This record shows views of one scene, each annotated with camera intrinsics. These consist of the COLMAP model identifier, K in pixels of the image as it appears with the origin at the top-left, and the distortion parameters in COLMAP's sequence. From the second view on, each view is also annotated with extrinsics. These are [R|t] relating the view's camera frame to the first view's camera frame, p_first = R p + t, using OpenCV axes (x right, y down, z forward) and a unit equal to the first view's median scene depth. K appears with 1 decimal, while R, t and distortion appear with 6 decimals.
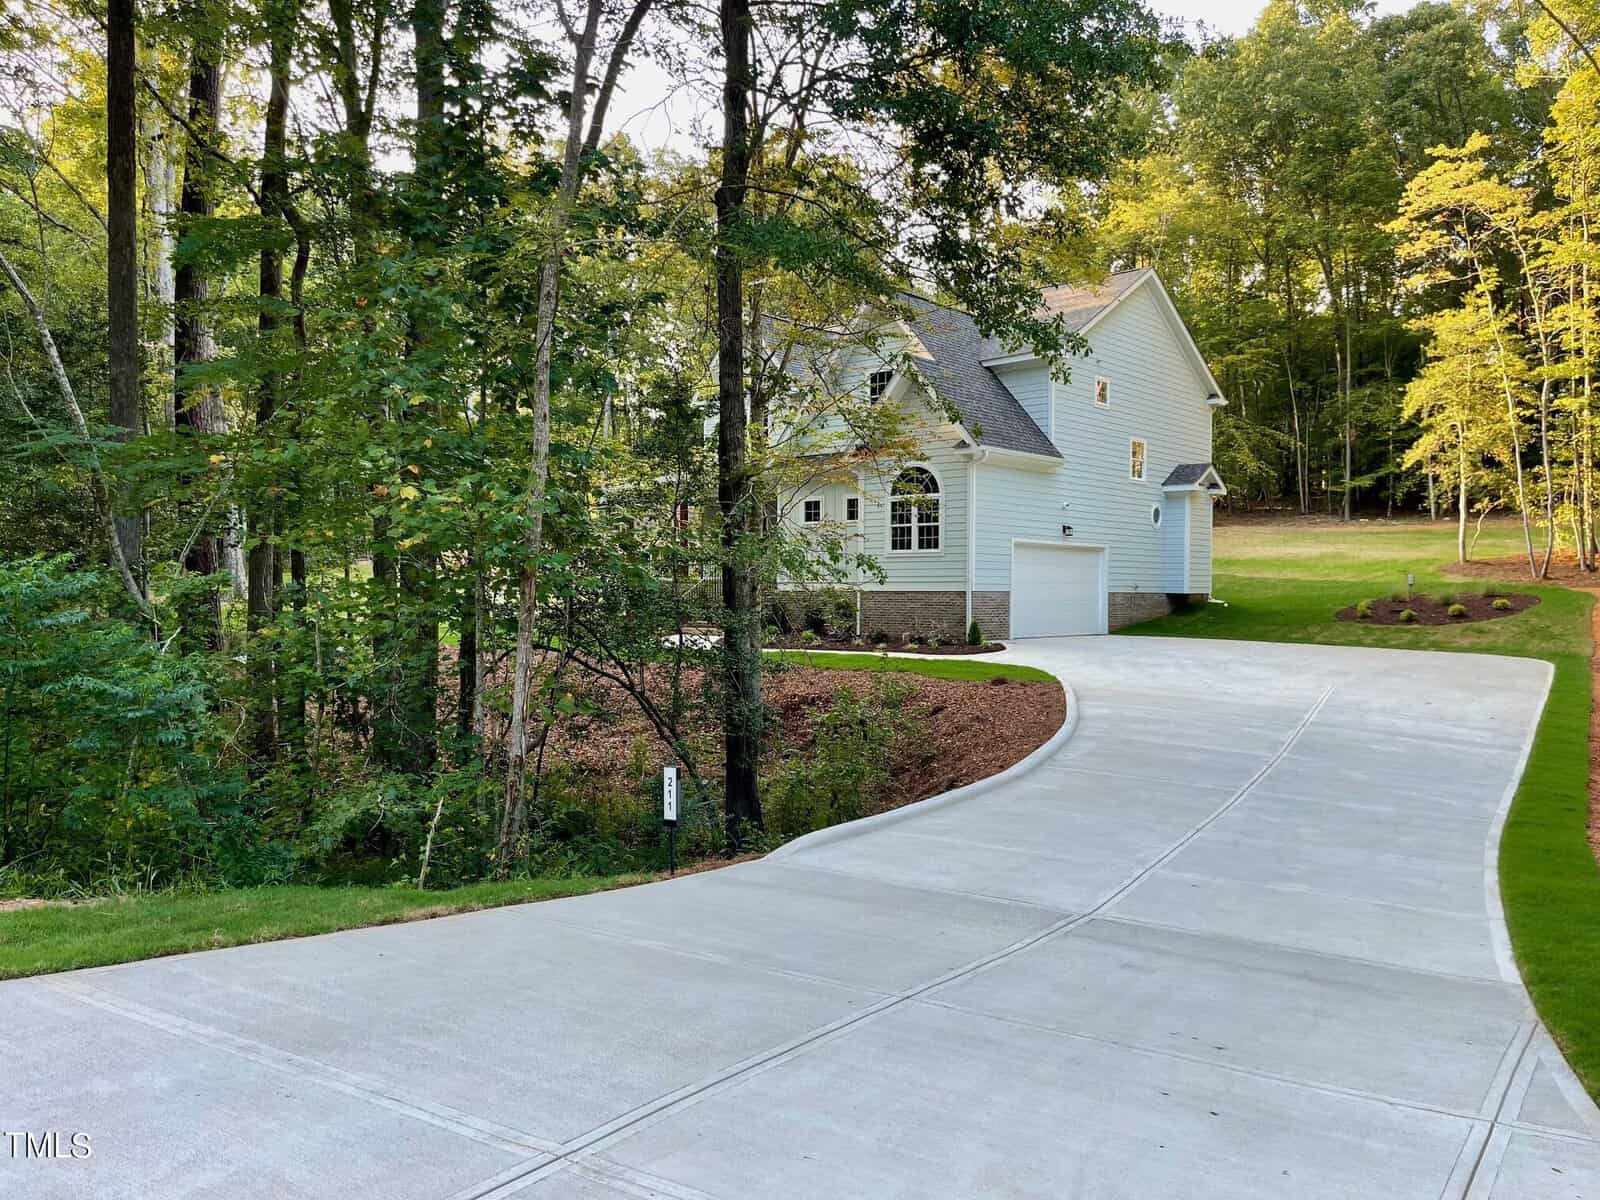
lens RADIAL K [[1209.6, 0, 800.0], [0, 1209.6, 600.0], [0, 0, 1]] dist [0.060838, -0.063961]
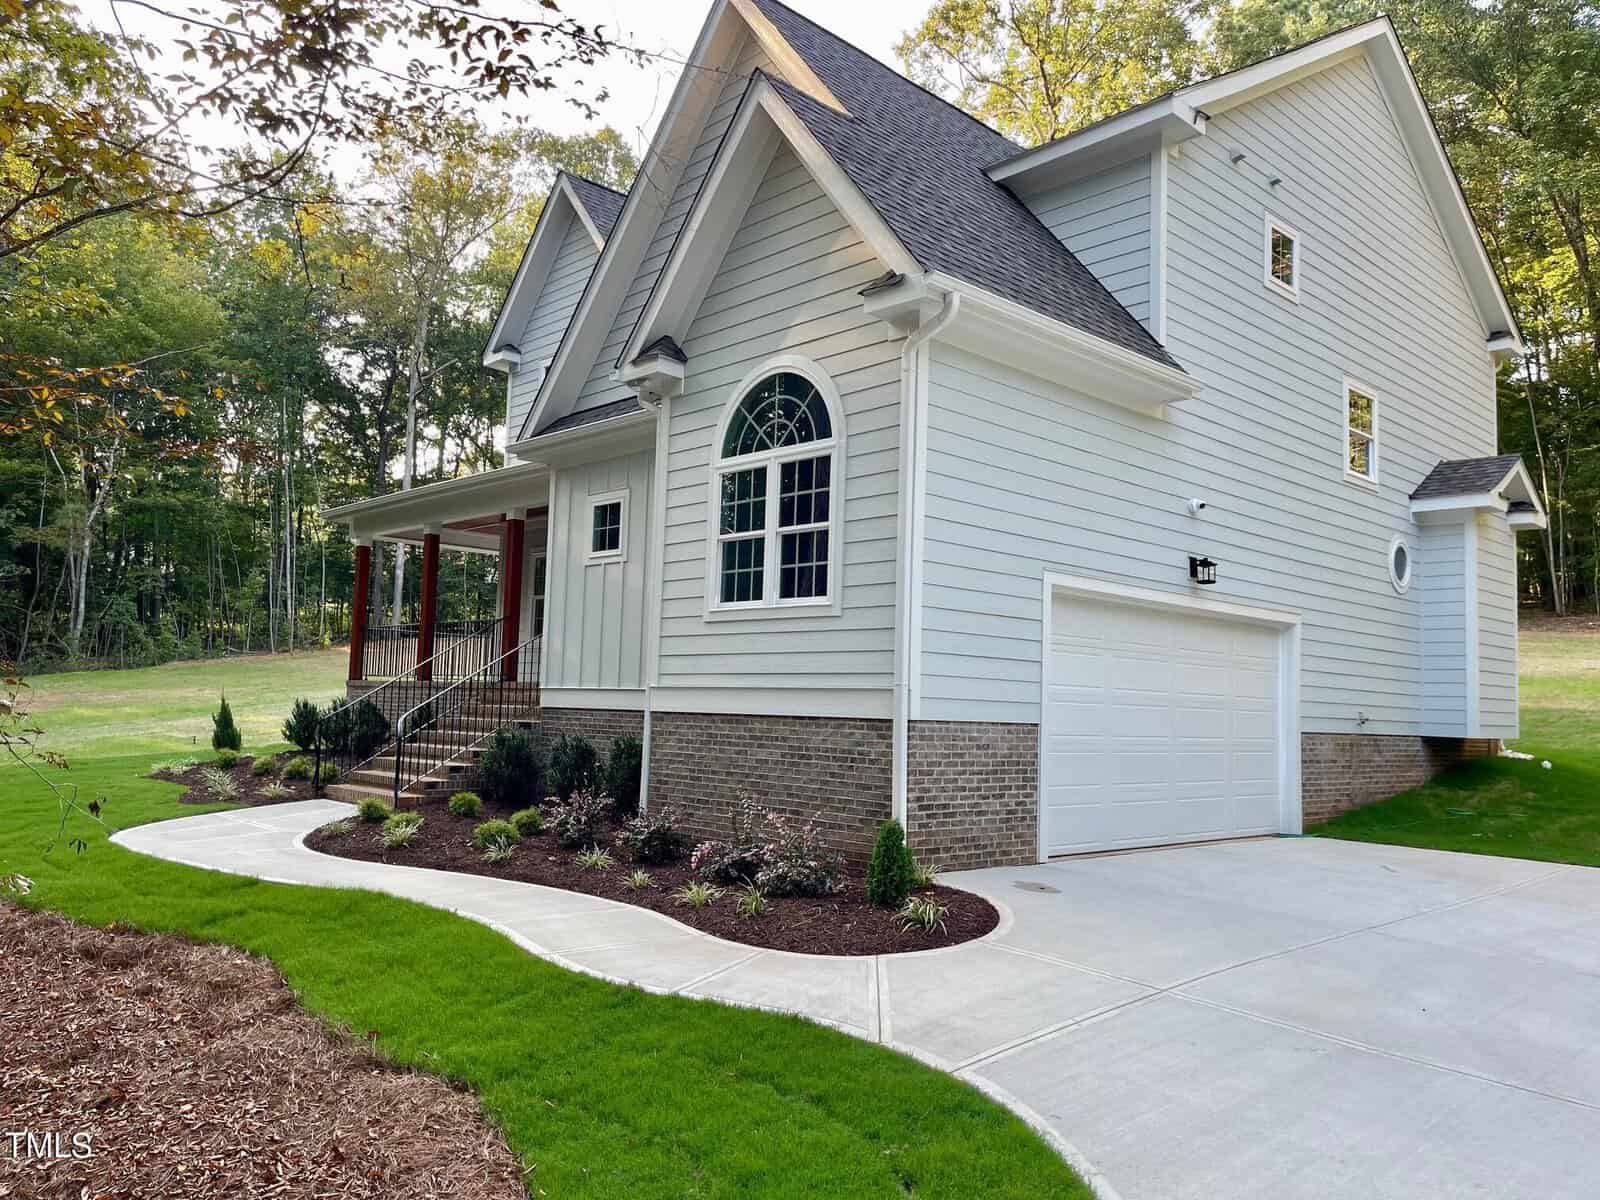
lens RADIAL K [[1209.6, 0, 800.0], [0, 1209.6, 600.0], [0, 0, 1]] dist [0.060838, -0.063961]
pose [[0.995719, 0.018035, -0.090651, 0.119853], [-0.026915, 0.994851, -0.097713, -0.005727], [0.088422, 0.099734, 0.991078, 0.566168]]
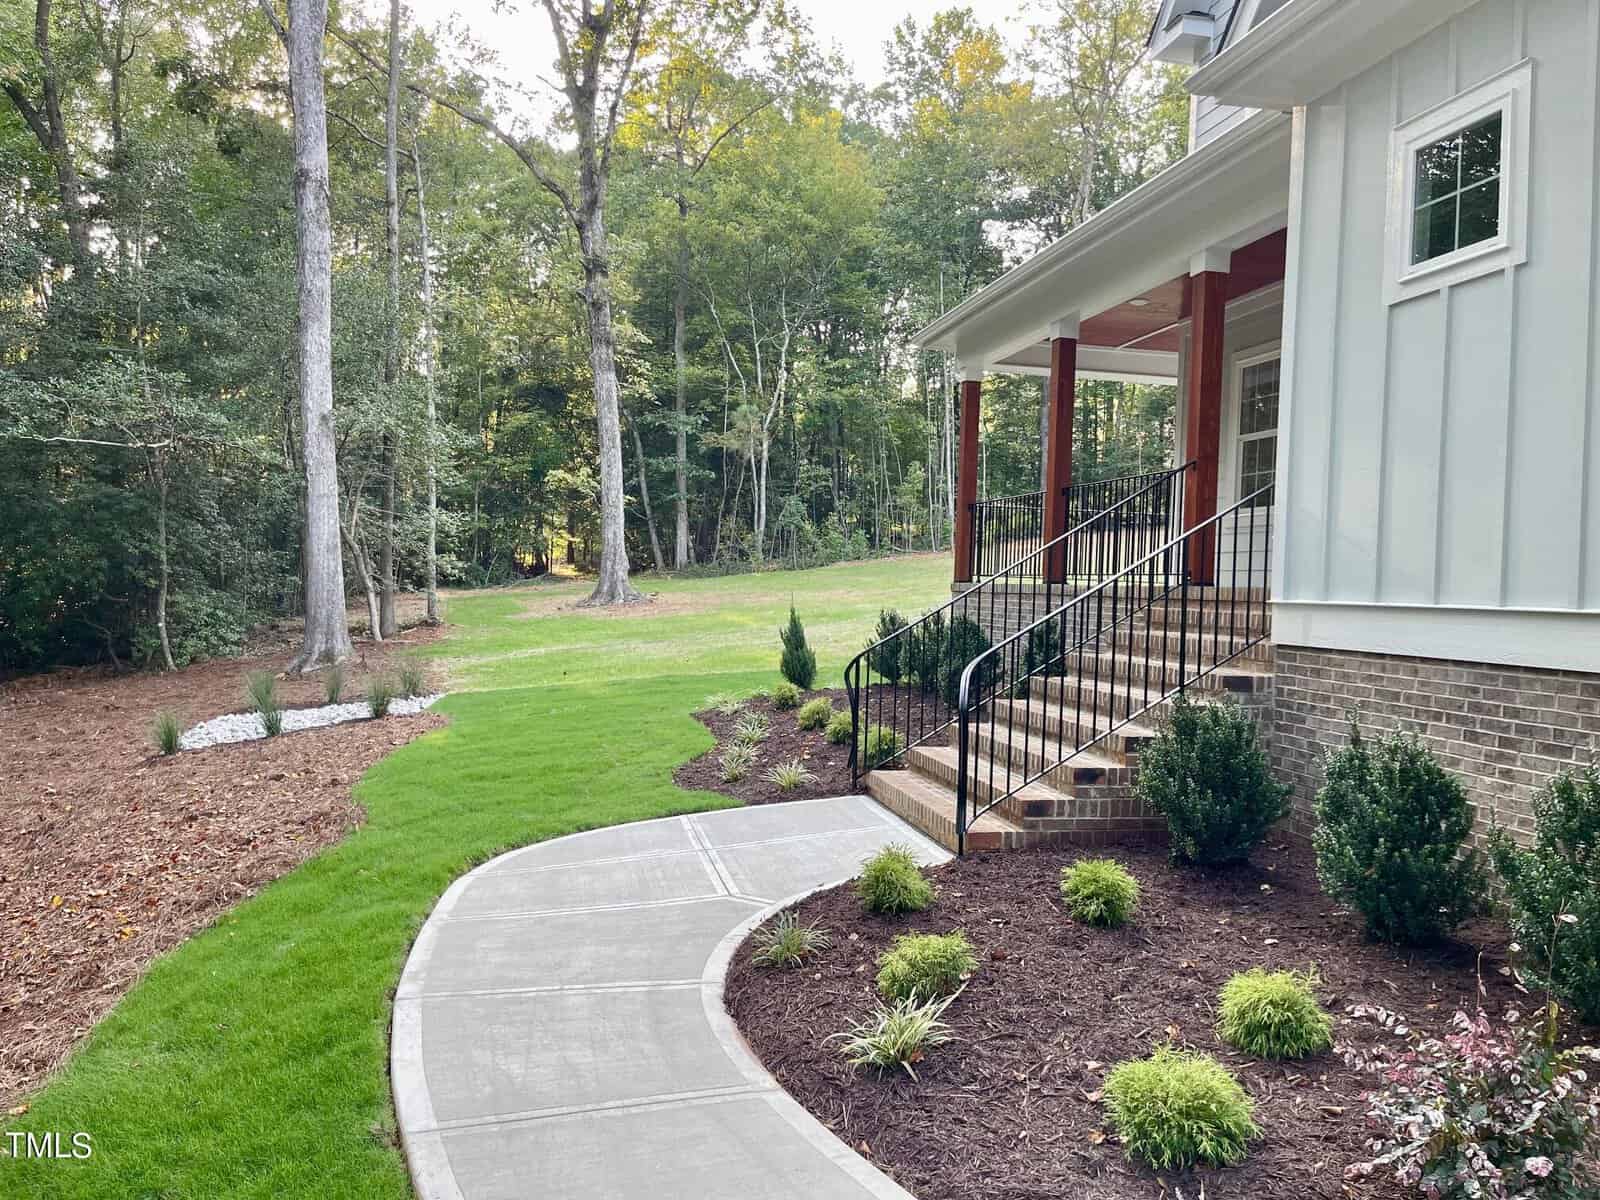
lens RADIAL K [[1209.6, 0, 800.0], [0, 1209.6, 600.0], [0, 0, 1]] dist [0.060838, -0.063961]
pose [[0.803838, 0.029481, -0.594117, 0.039869], [-0.035019, 0.999384, 0.002211, -0.012815], [0.593816, 0.019027, 0.804376, 0.800269]]
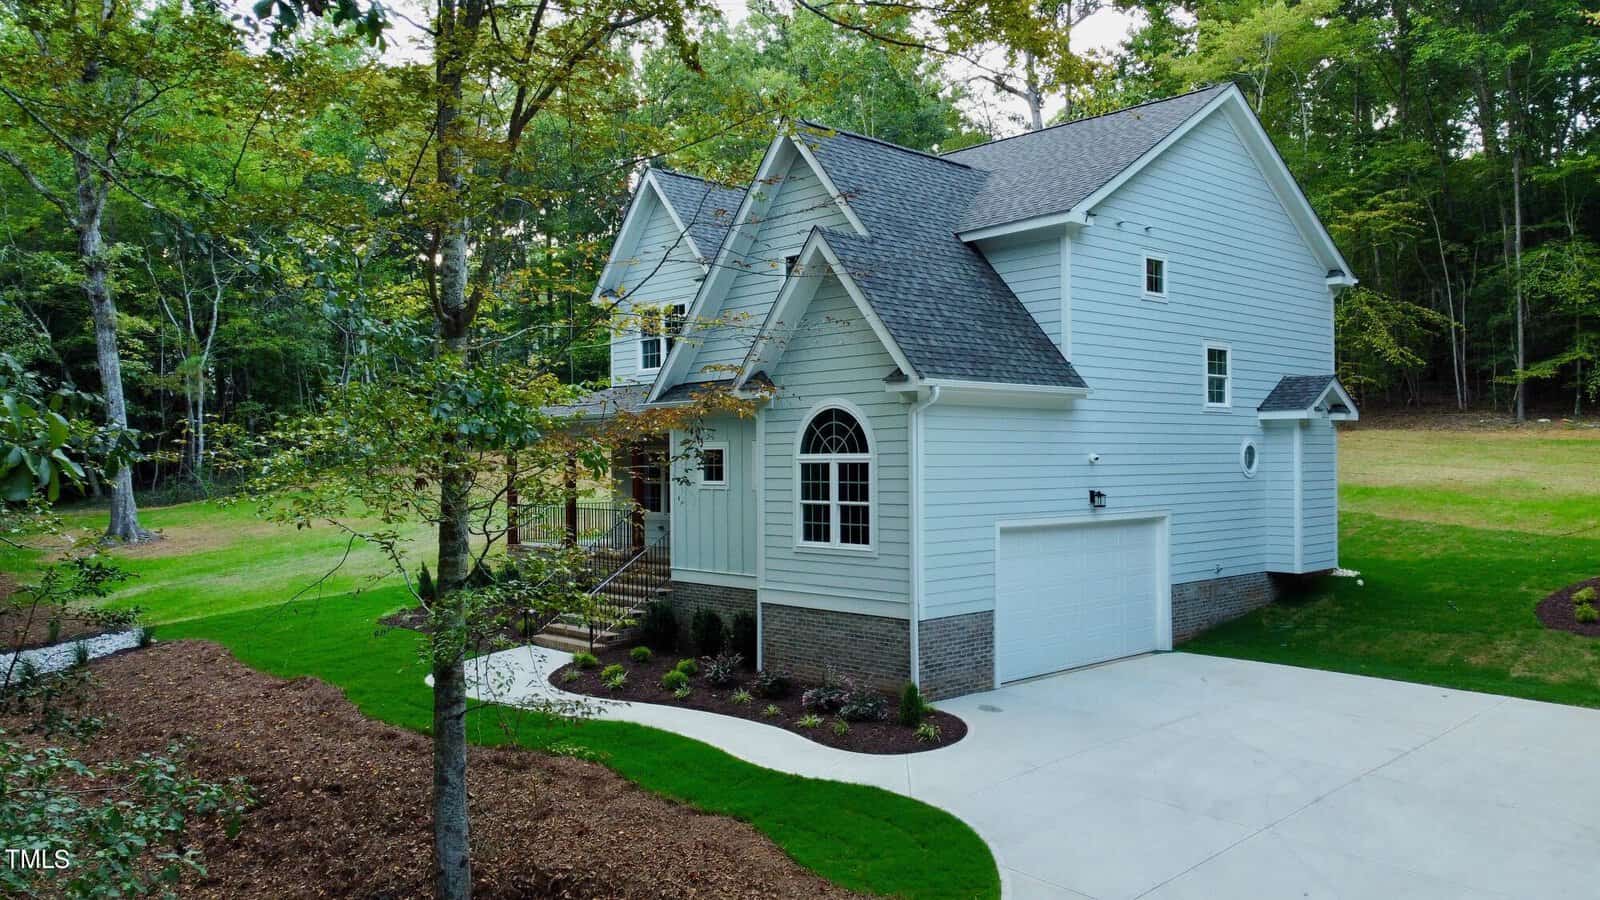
lens RADIAL K [[1213.3, 0, 792.4], [0, 1213.3, 455.2], [0, 0, 1]] dist [0.000509, -0.006032]
pose [[0.994714, -0.013089, -0.101848, 0.120106], [0.011861, 0.999850, -0.012647, -0.069278], [0.101999, 0.011372, 0.994720, 0.338093]]
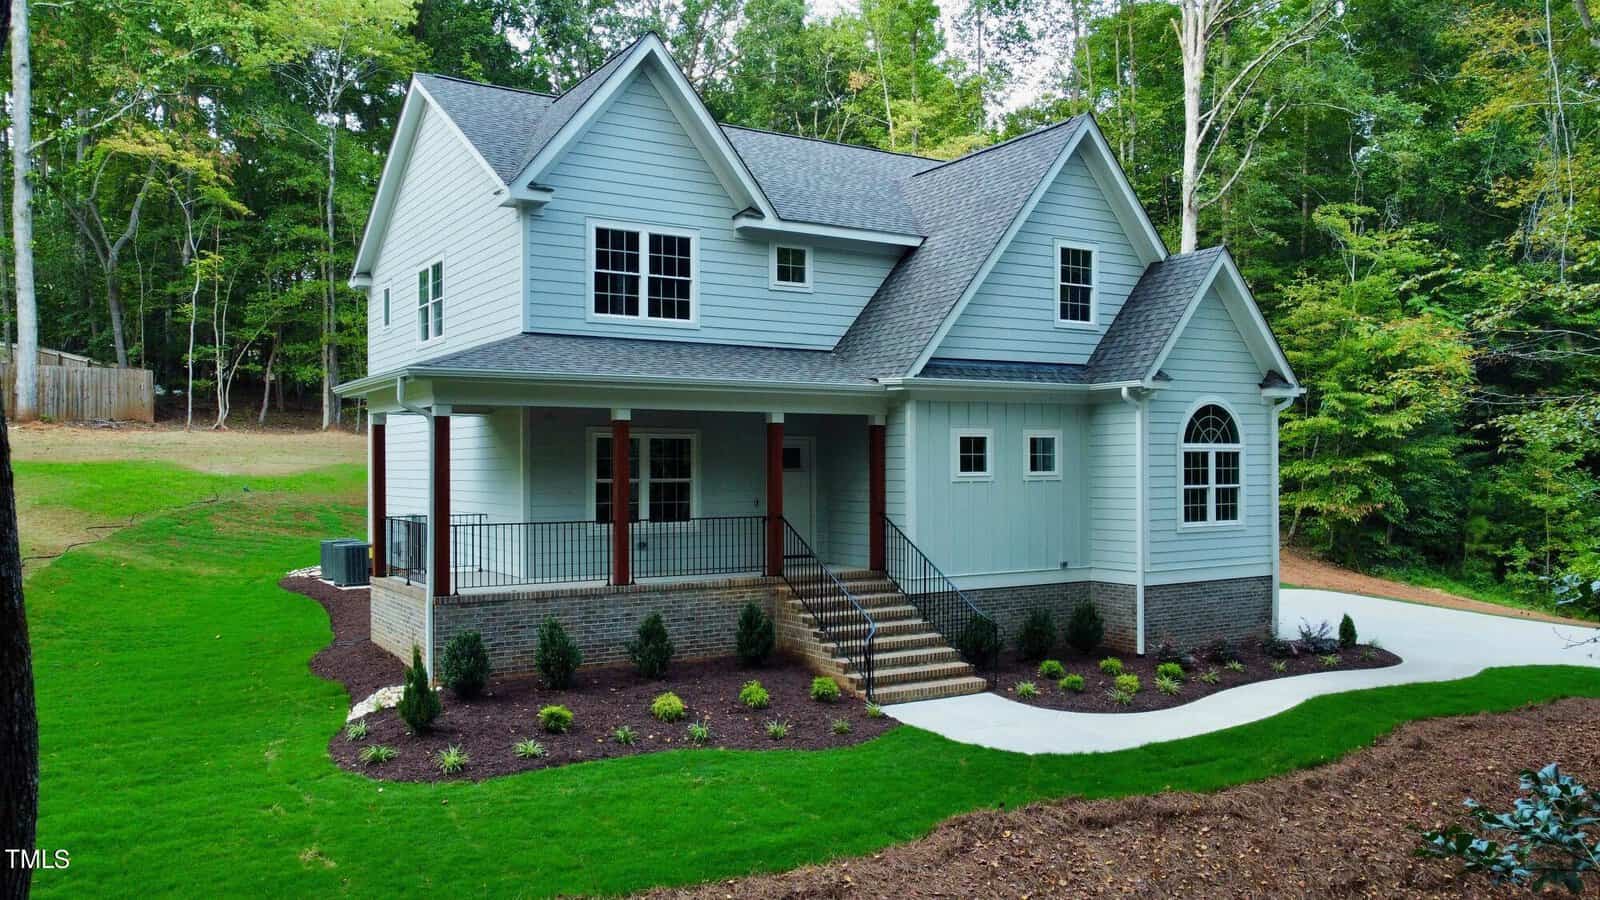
lens RADIAL K [[1213.3, 0, 792.4], [0, 1213.3, 455.2], [0, 0, 1]] dist [0.000509, -0.006032]
pose [[0.289424, -0.006893, 0.957176, -0.578210], [0.012929, 0.999911, 0.003292, -0.075514], [-0.957114, 0.011422, 0.289487, 0.905865]]
